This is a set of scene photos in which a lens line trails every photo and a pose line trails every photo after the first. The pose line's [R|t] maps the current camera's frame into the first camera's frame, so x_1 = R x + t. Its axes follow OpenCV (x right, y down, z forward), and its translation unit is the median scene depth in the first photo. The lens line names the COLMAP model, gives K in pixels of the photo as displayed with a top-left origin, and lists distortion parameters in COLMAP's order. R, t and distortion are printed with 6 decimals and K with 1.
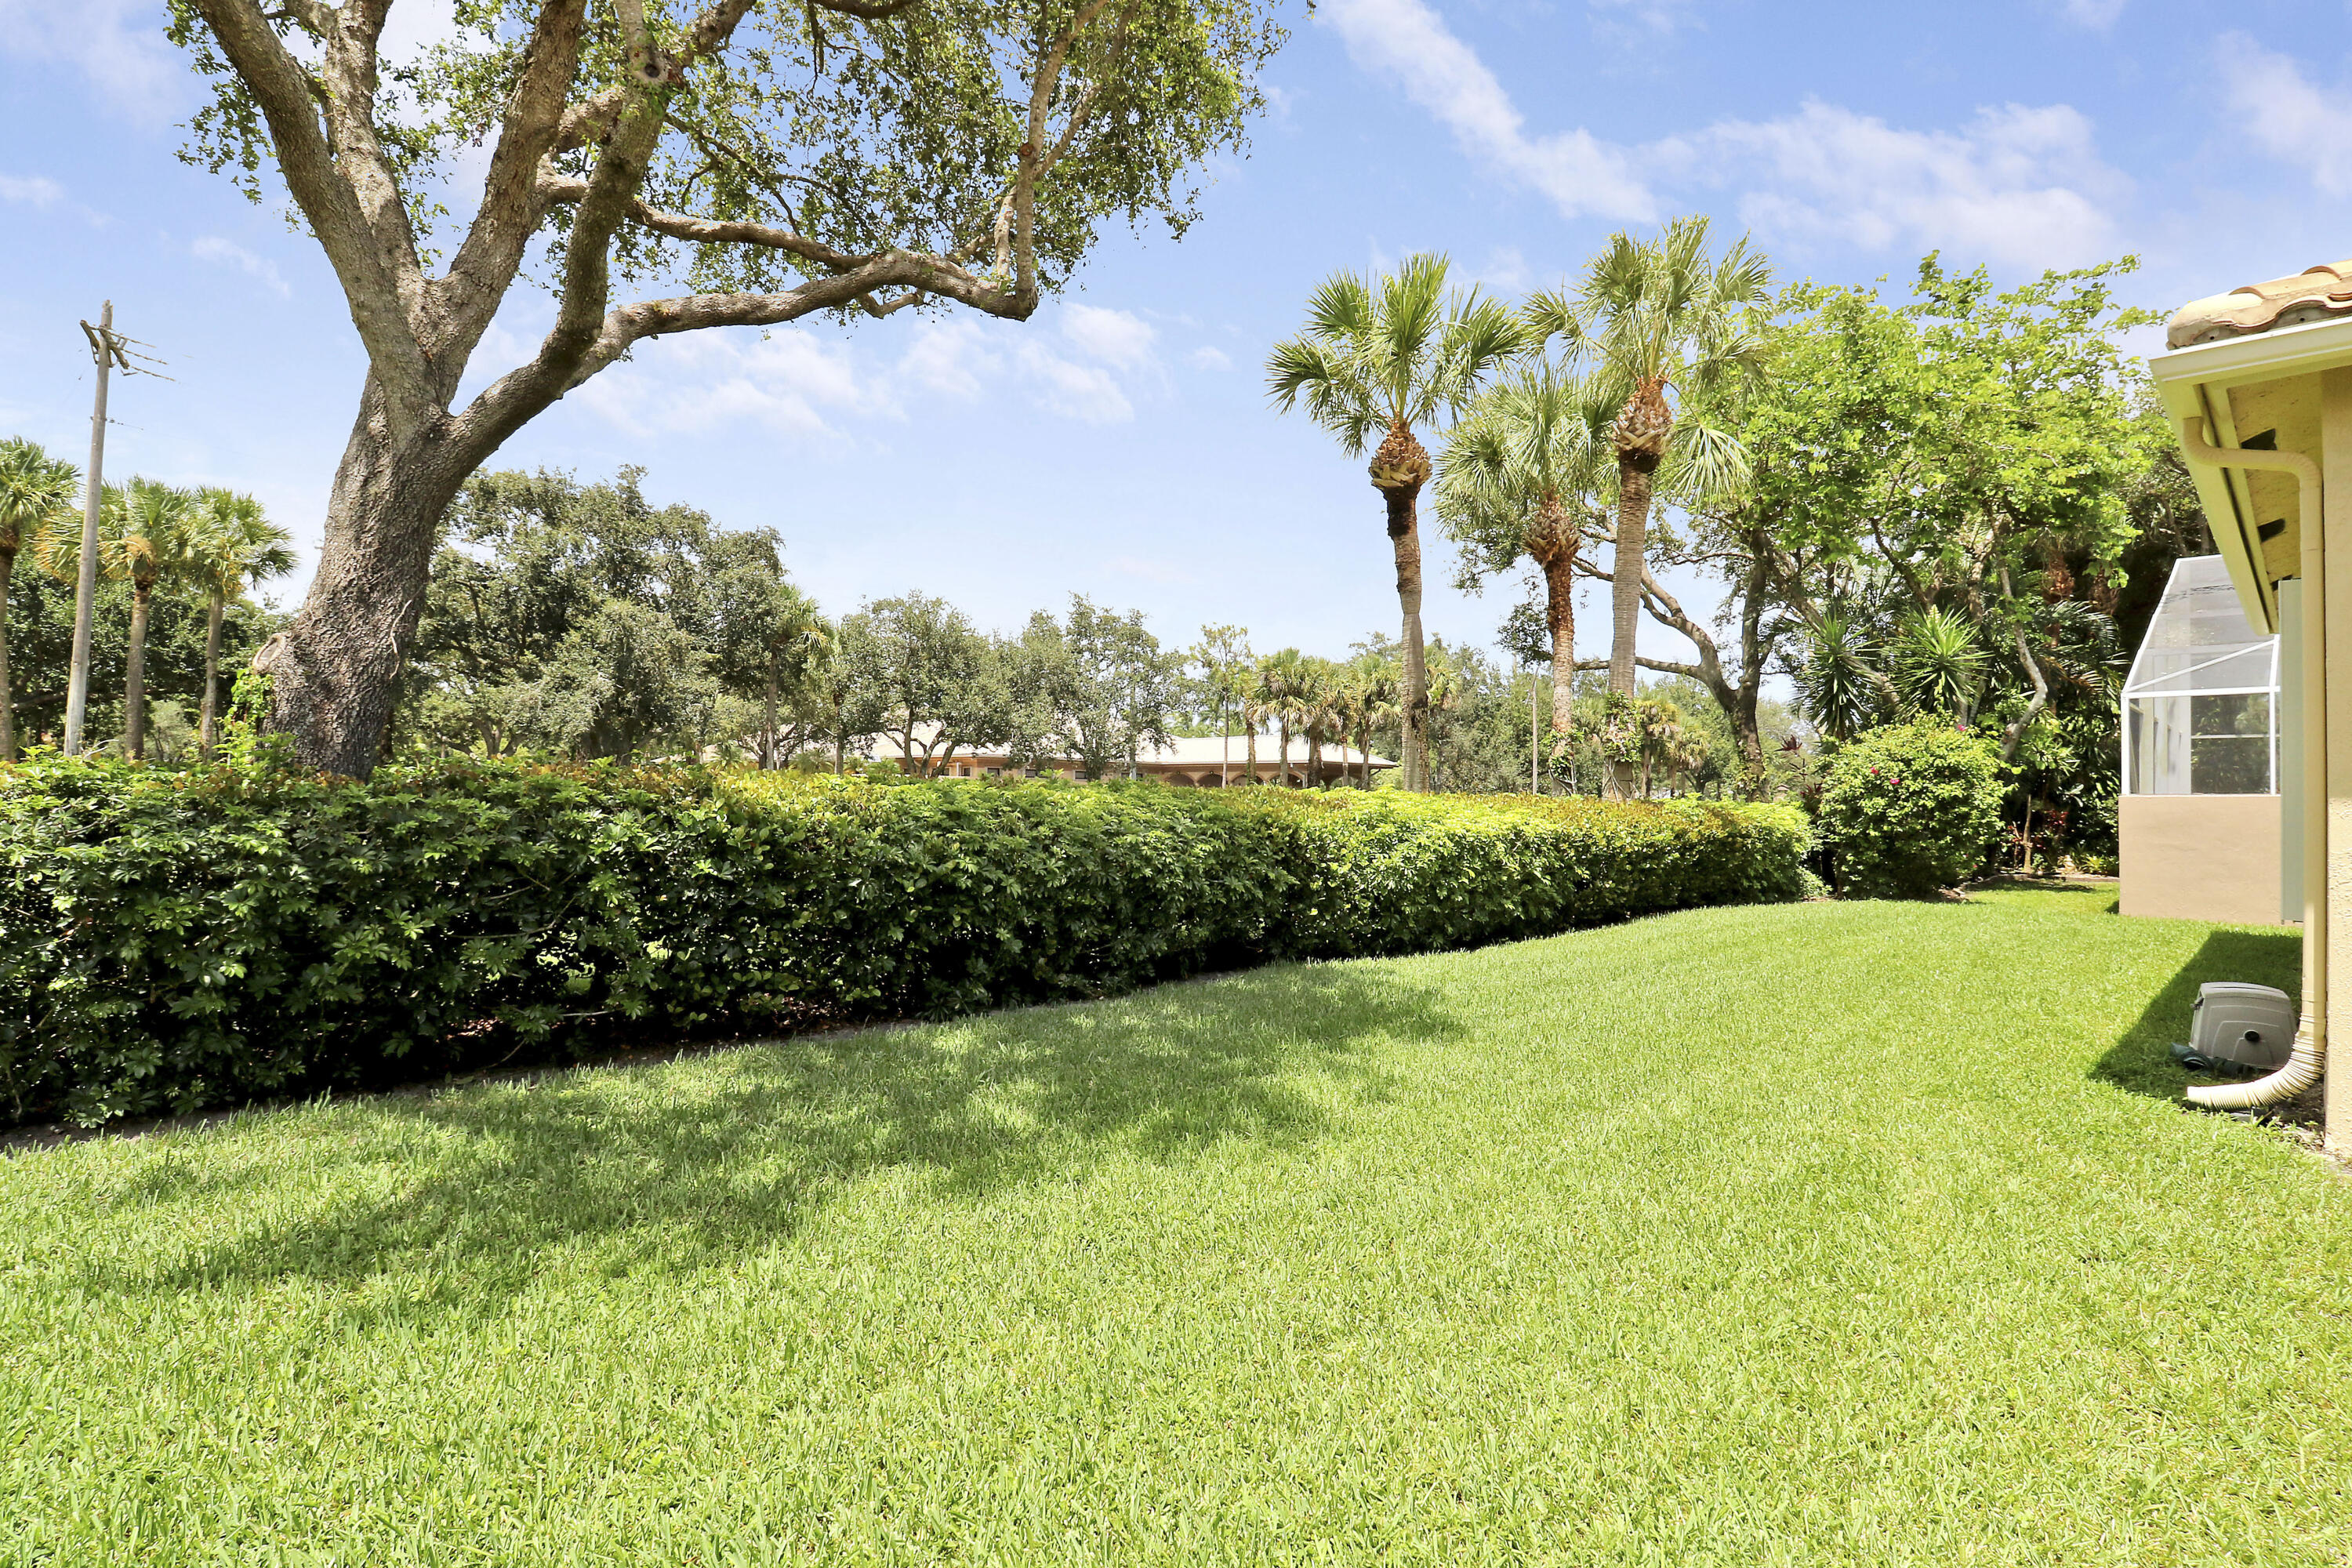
lens RADIAL K [[1112.5, 0, 1186.8], [0, 1112.5, 776.5], [0, 0, 1]] dist [-0.005353, -0.006699]
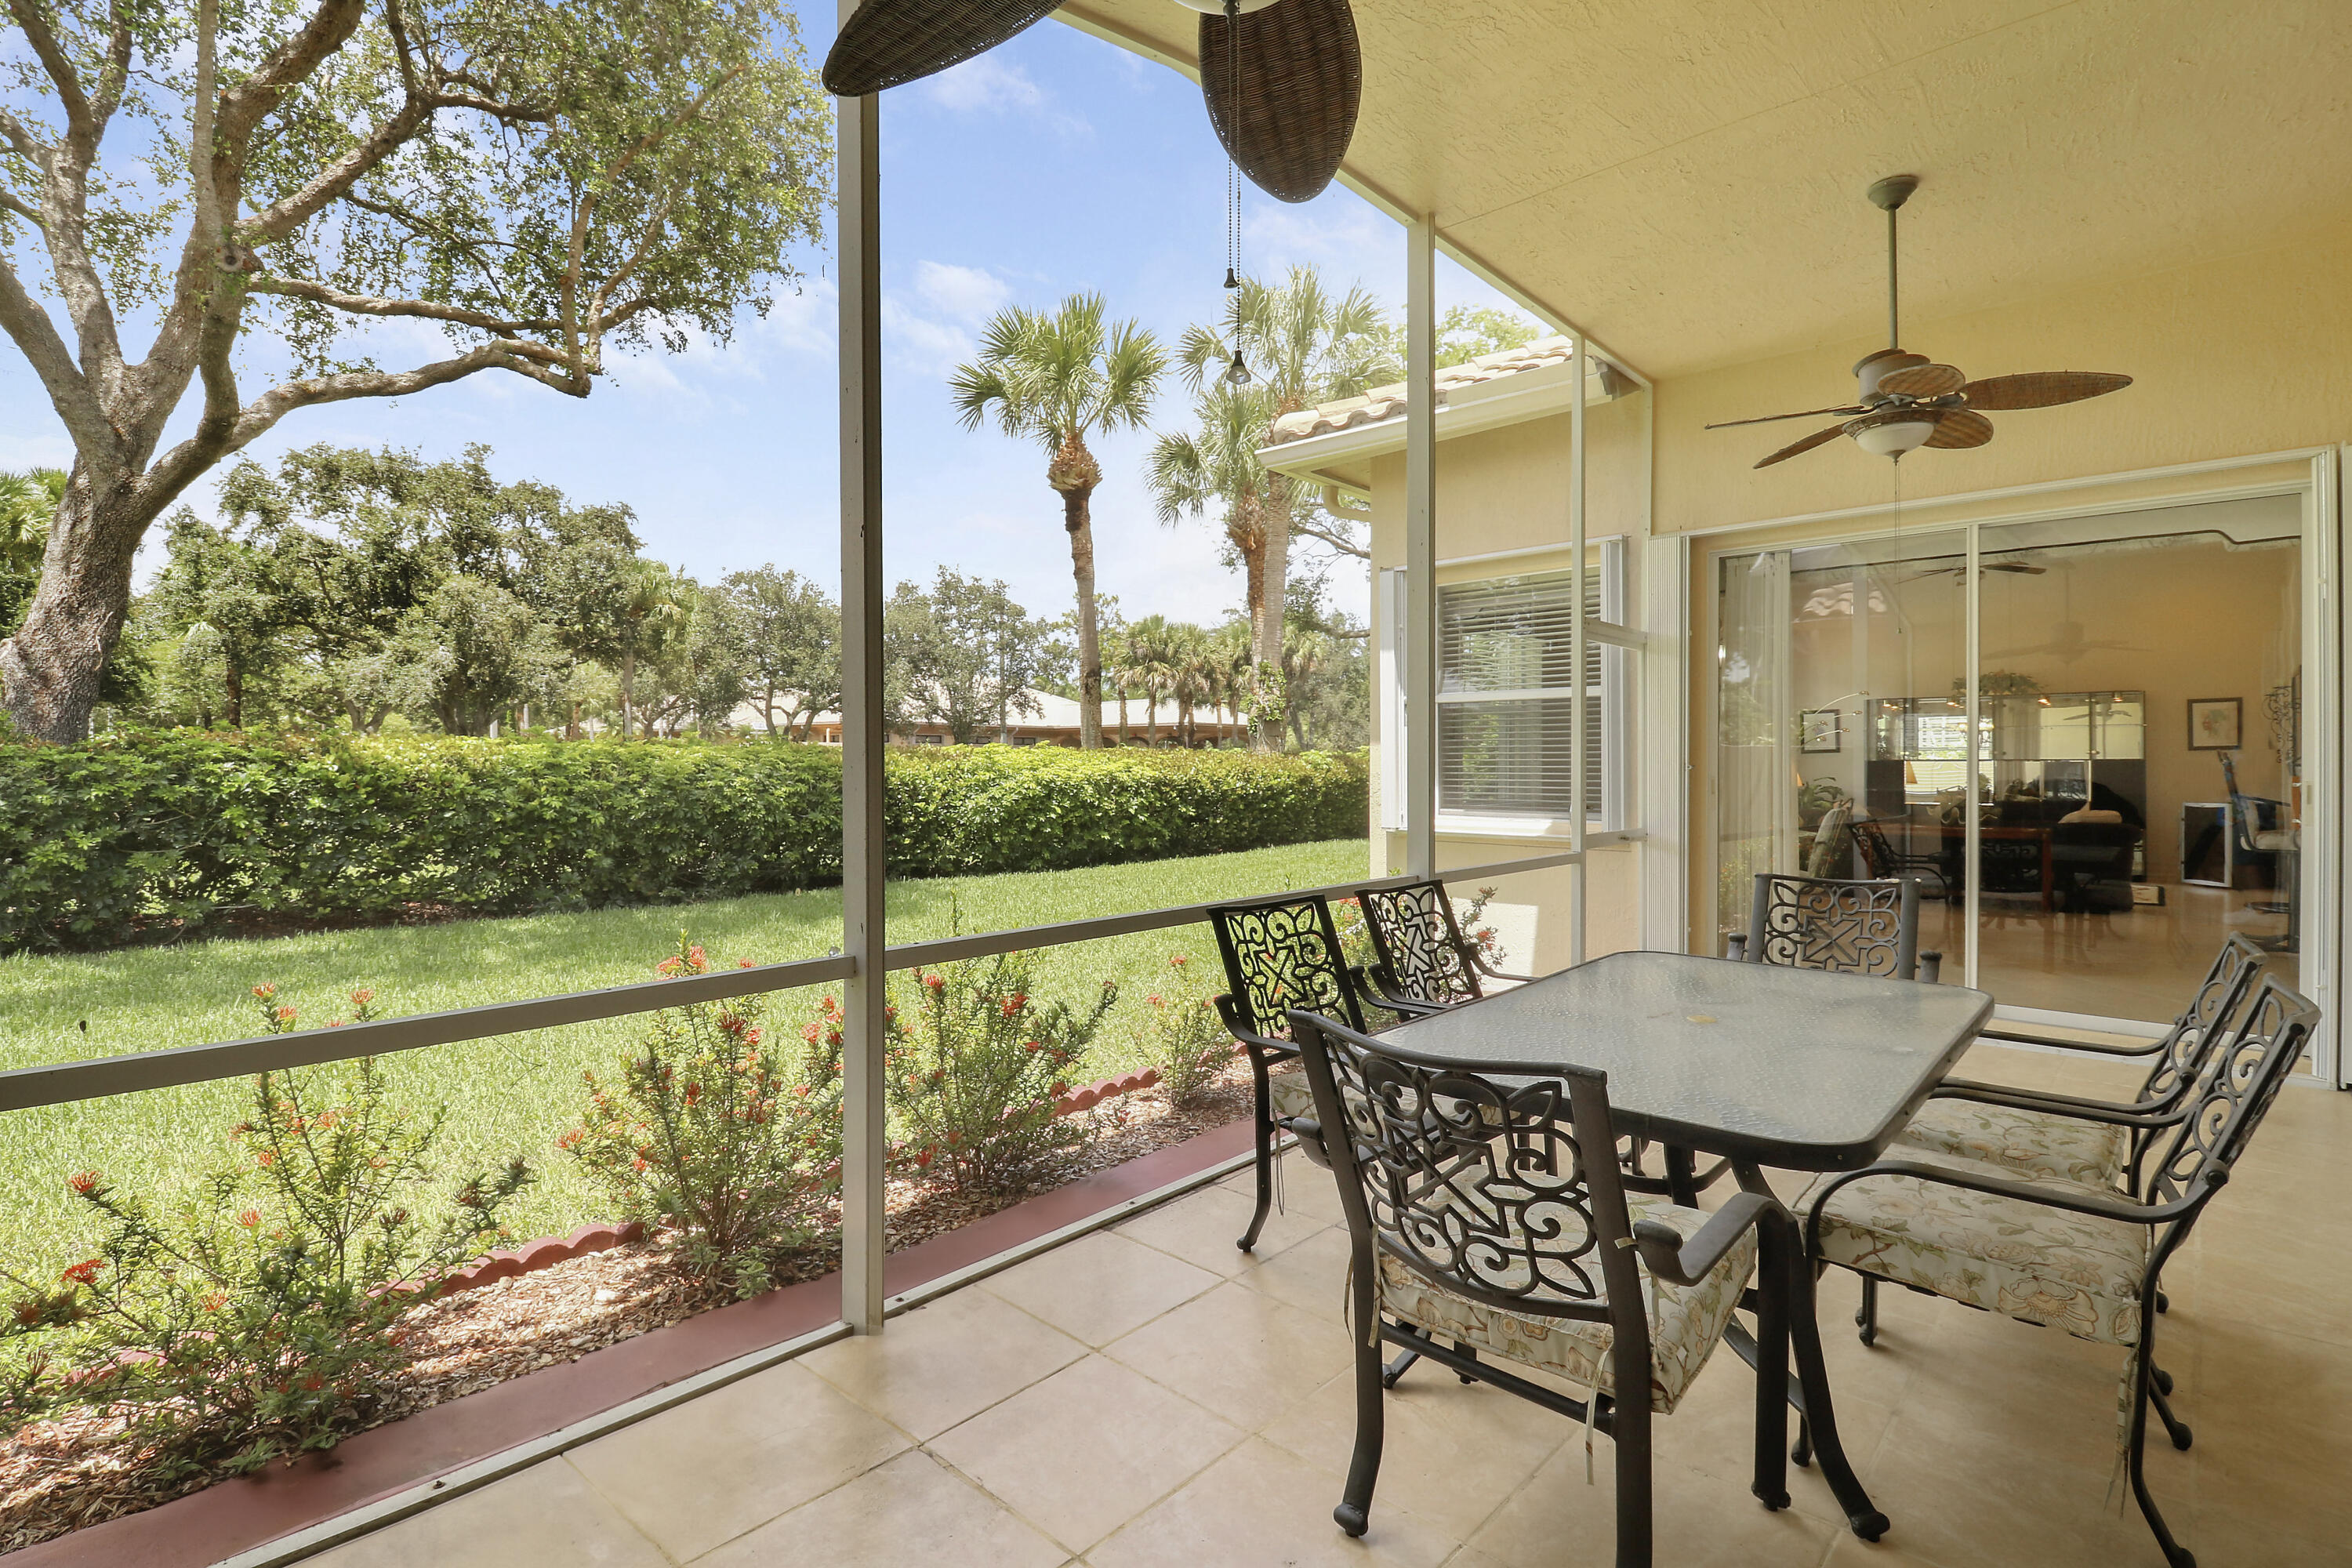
lens RADIAL K [[1112.5, 0, 1186.3], [0, 1112.5, 770.4], [0, 0, 1]] dist [-0.005353, -0.006699]
pose [[0.997998, -0.014729, 0.061504, 0.240292], [0.013039, 0.999529, 0.027795, 0.006438], [-0.061885, -0.026937, 0.997720, -0.196446]]
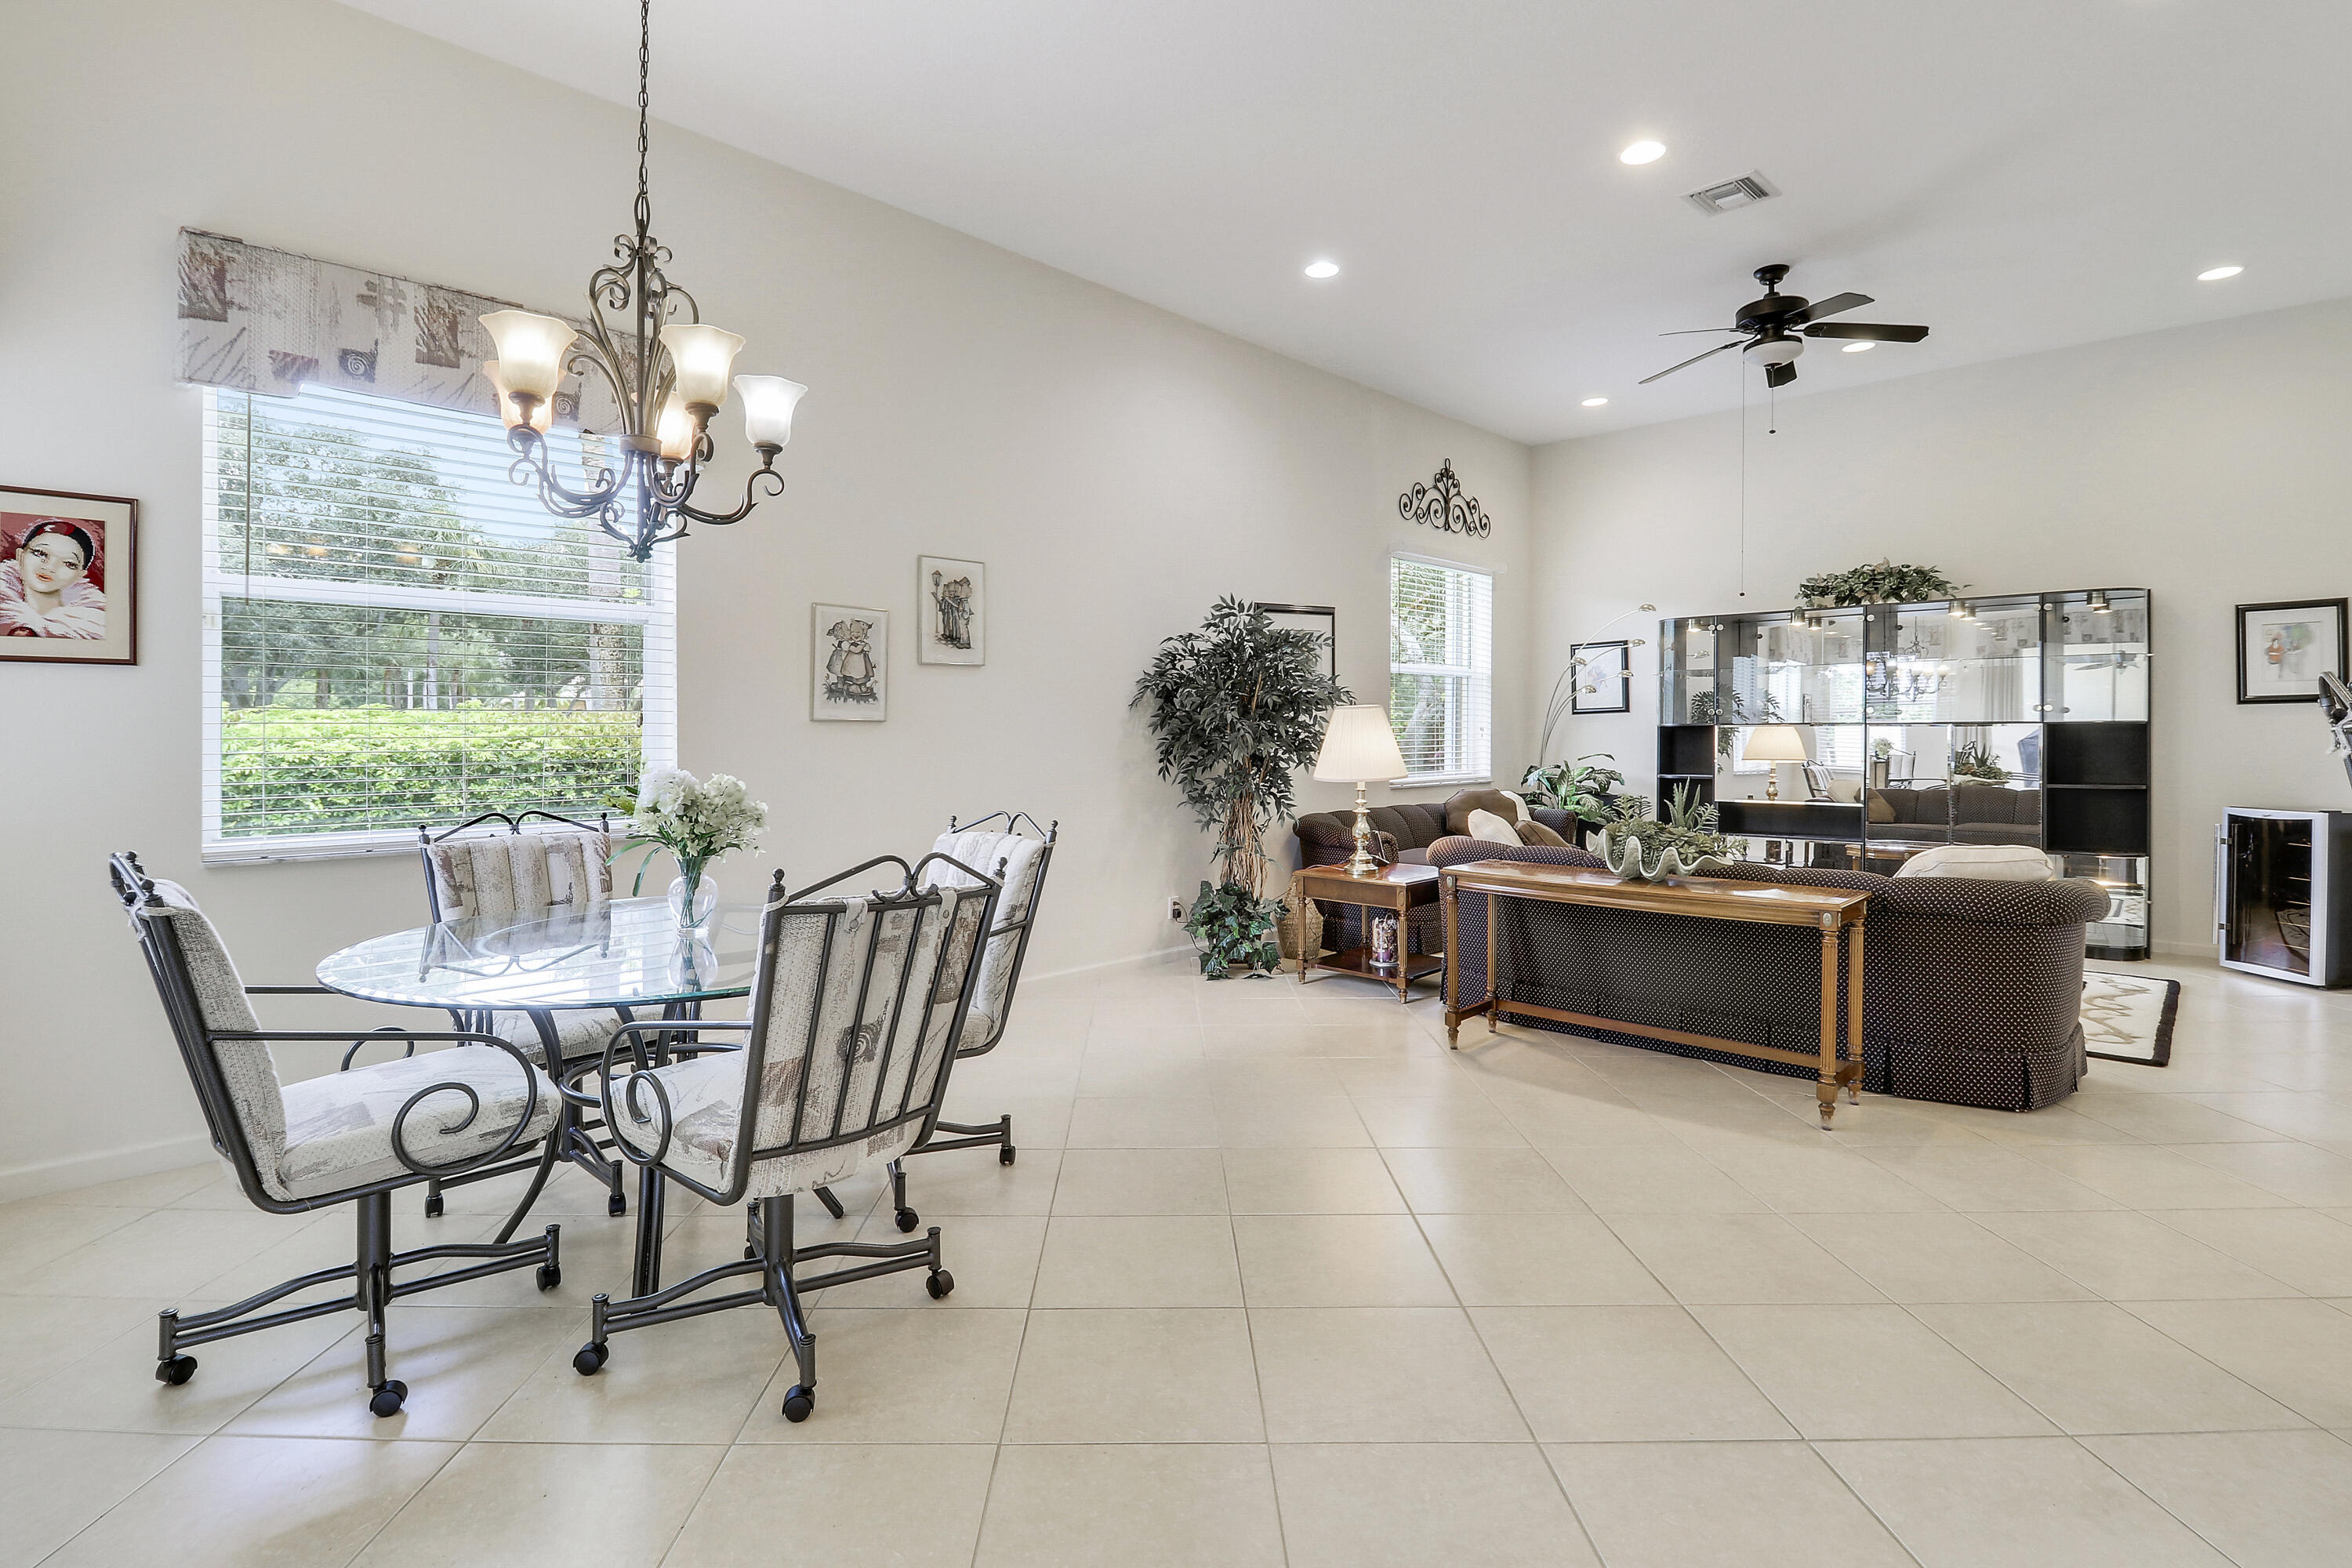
lens RADIAL K [[1094.7, 0, 1096.2], [0, 1094.7, 745.3], [0, 0, 1]] dist [-0.003832, -0.006198]
pose [[0.999679, -0.014526, -0.020771, 0.605614], [0.015223, 0.999312, 0.033818, 0.019297], [0.020266, -0.034124, 0.999212, 0.151642]]
